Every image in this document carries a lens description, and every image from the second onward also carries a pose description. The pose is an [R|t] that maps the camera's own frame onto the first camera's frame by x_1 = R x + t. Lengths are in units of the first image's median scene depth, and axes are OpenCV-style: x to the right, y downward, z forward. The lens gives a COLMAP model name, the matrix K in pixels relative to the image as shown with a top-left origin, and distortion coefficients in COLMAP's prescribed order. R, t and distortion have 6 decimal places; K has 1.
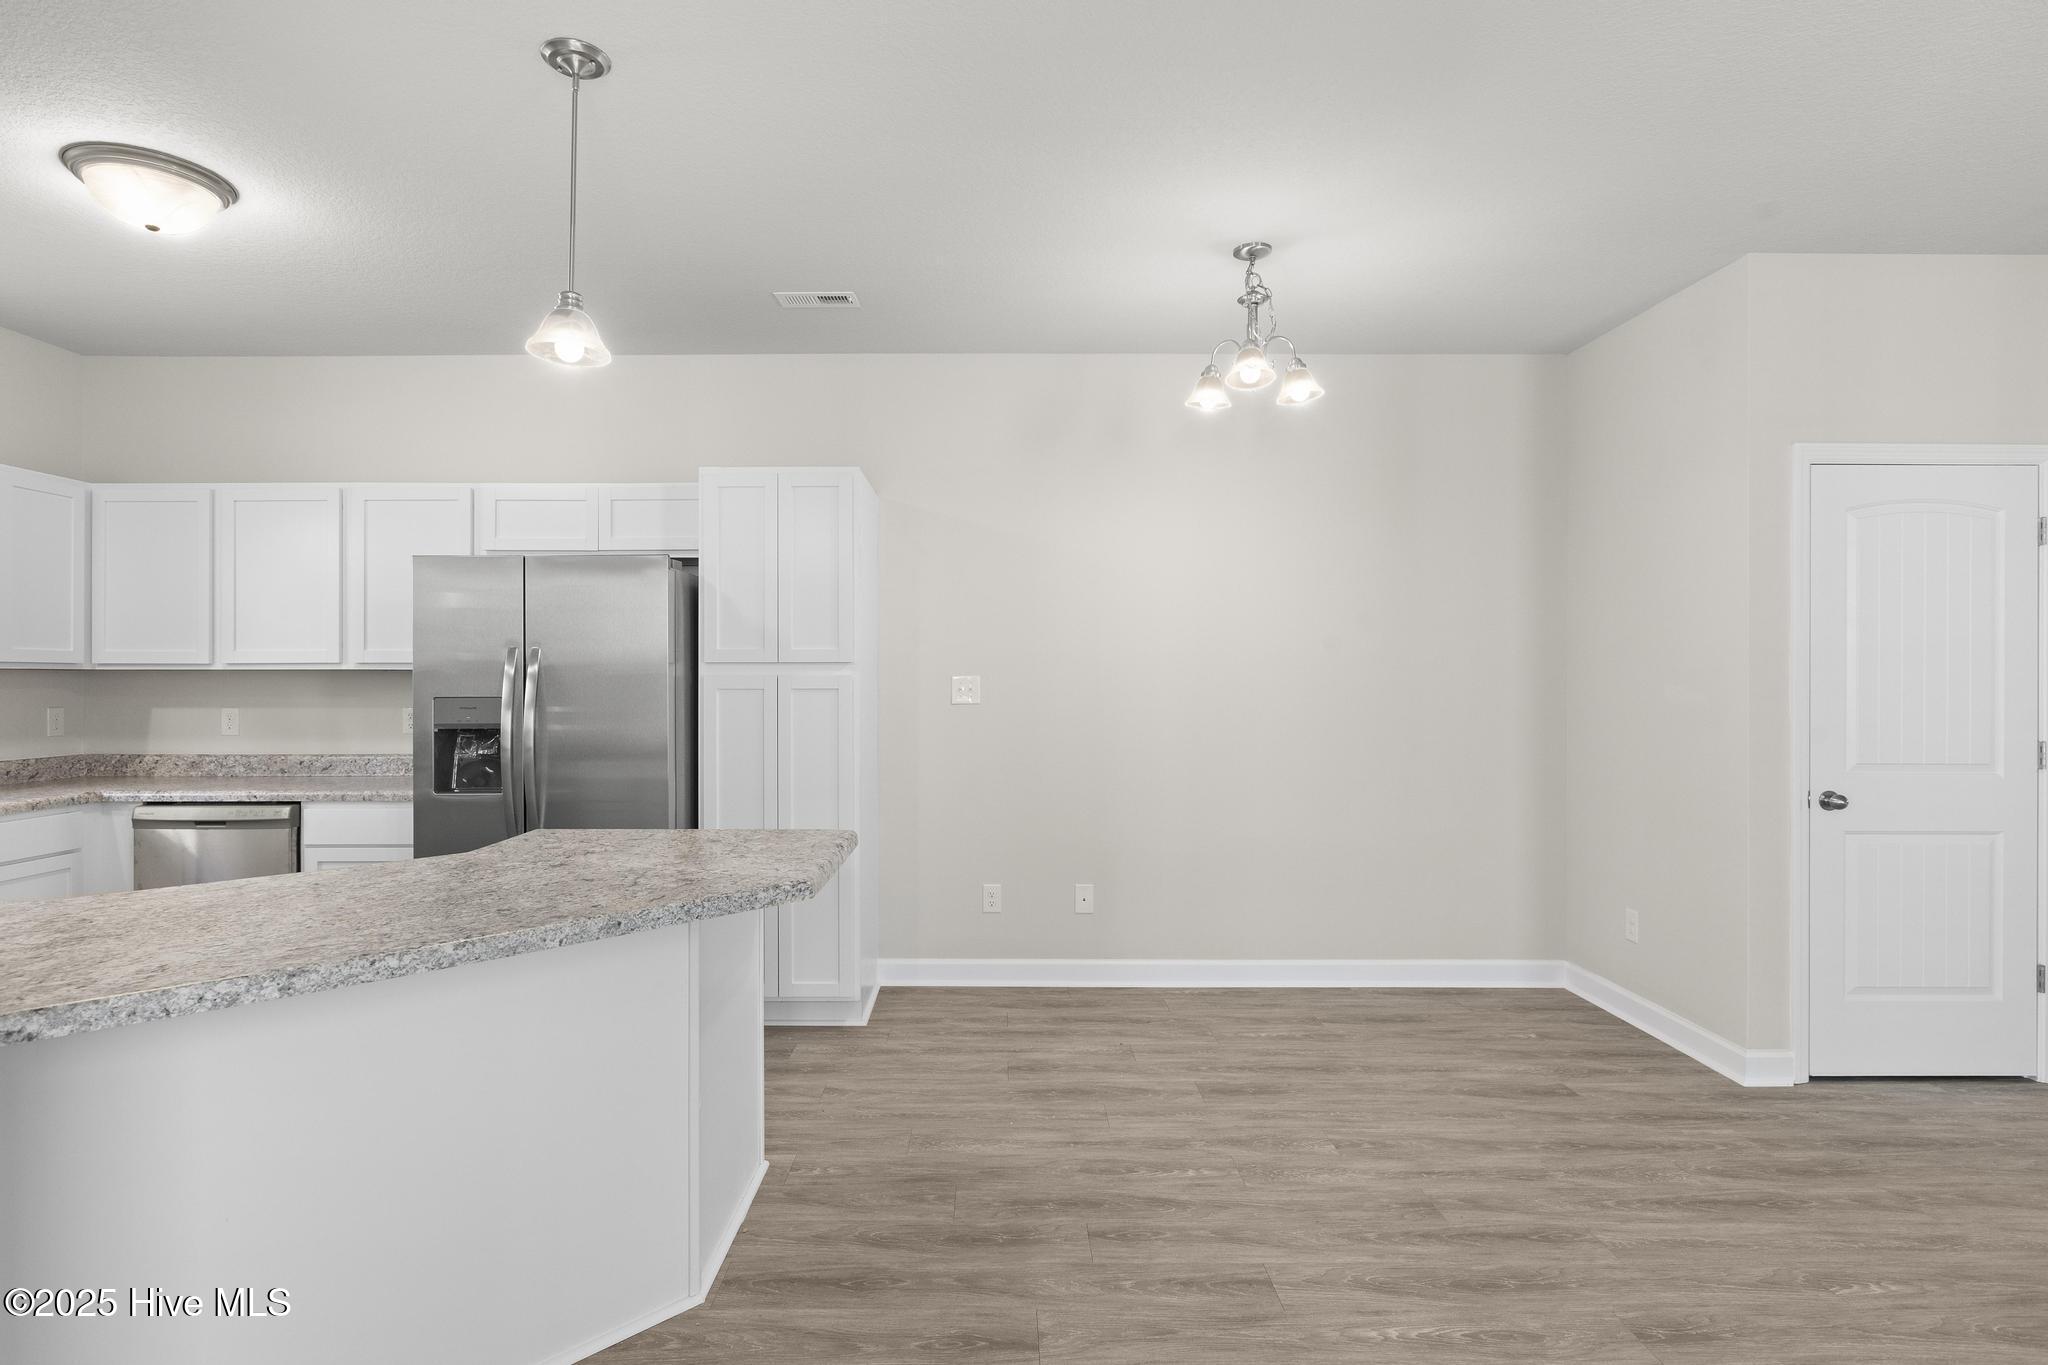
lens RADIAL K [[1050.0, 0, 997.5], [0, 1050.0, 673.1], [0, 0, 1]] dist [-0.001350, 0.000180]
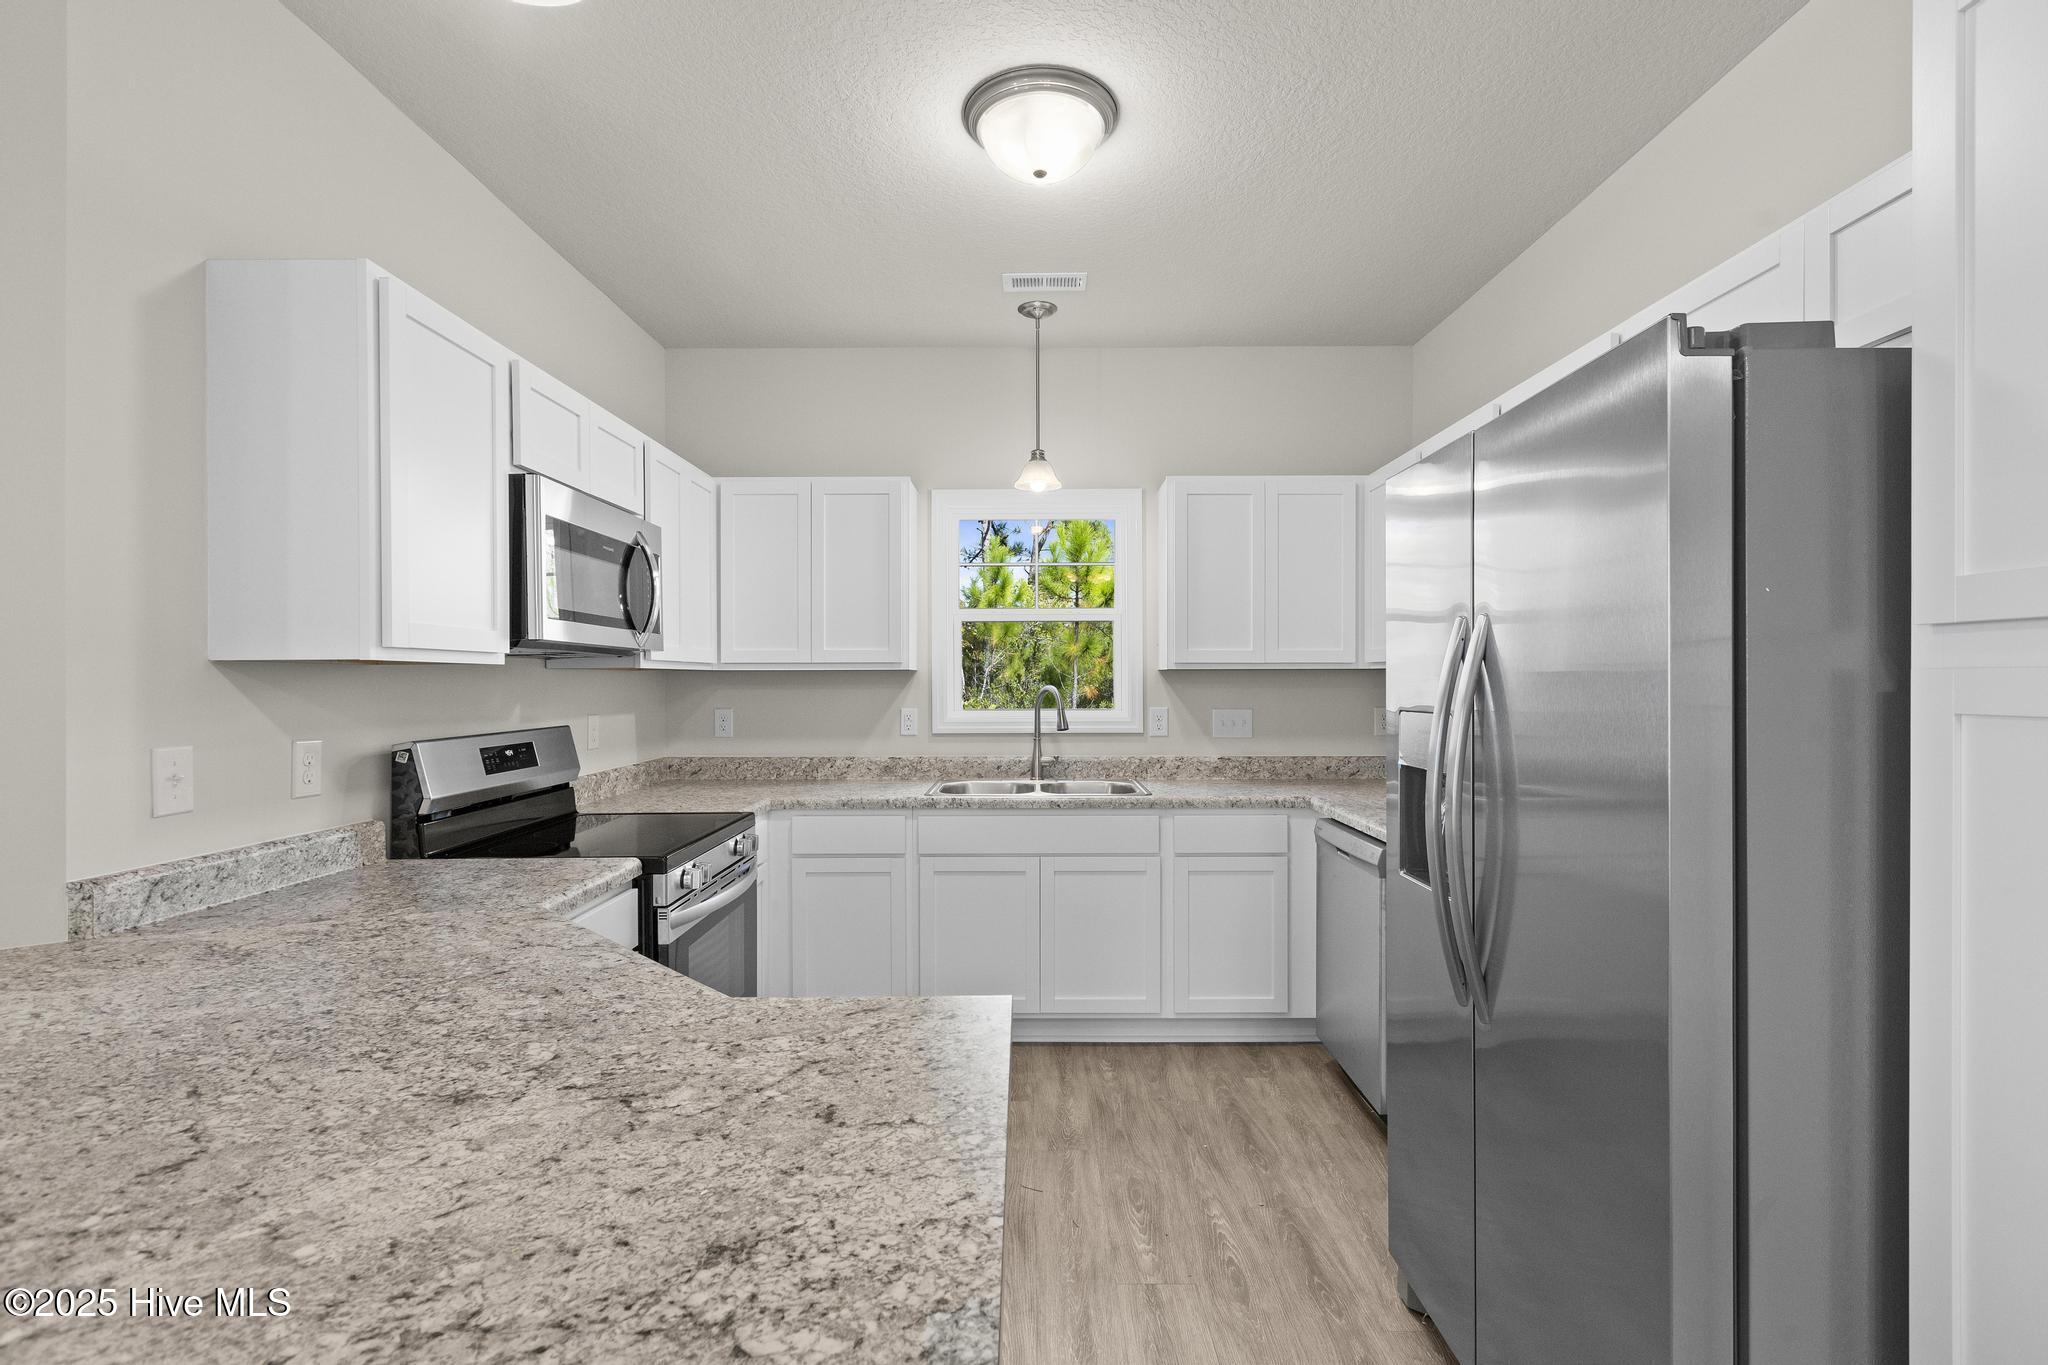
lens RADIAL K [[931.7, 0, 1031.9], [0, 931.7, 668.8], [0, 0, 1]] dist [0.004123, -0.000480]
pose [[0.004666, -0.010759, -0.999931, -0.013308], [0.003379, 0.999937, -0.010743, 0.005848], [0.999983, -0.003329, 0.004703, 0.943276]]
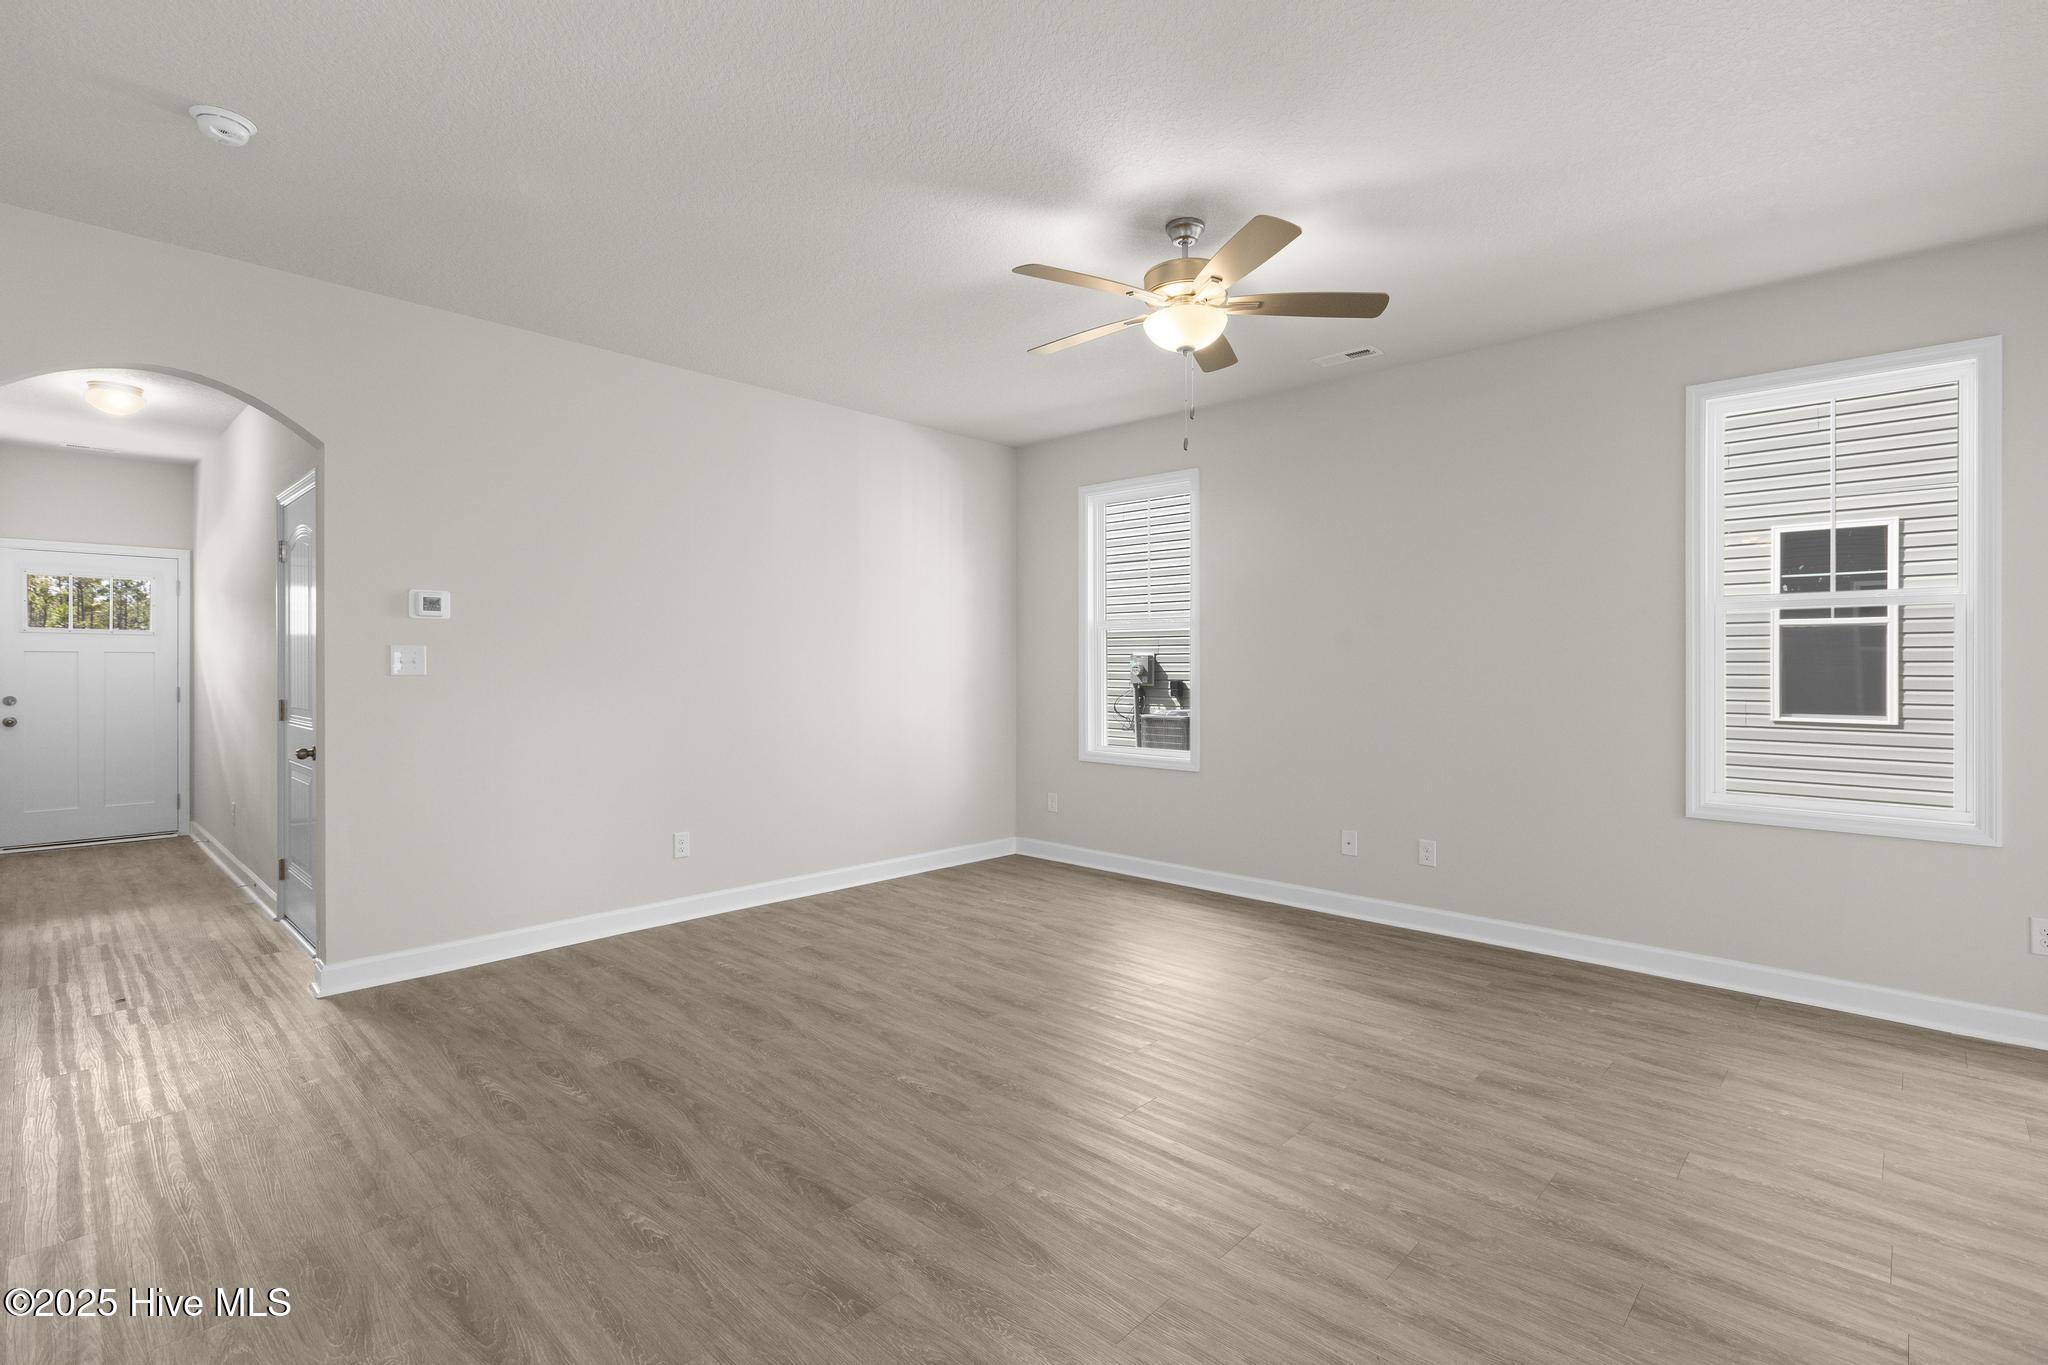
lens RADIAL K [[952.6, 0, 1023.9], [0, 952.6, 663.7], [0, 0, 1]] dist [0.002698, 0.000071]
pose [[-0.726425, -0.000309, 0.687246, -0.065504], [-0.001050, 0.999999, -0.000661, 0.026736], [-0.687245, -0.001202, -0.726425, 1.060064]]
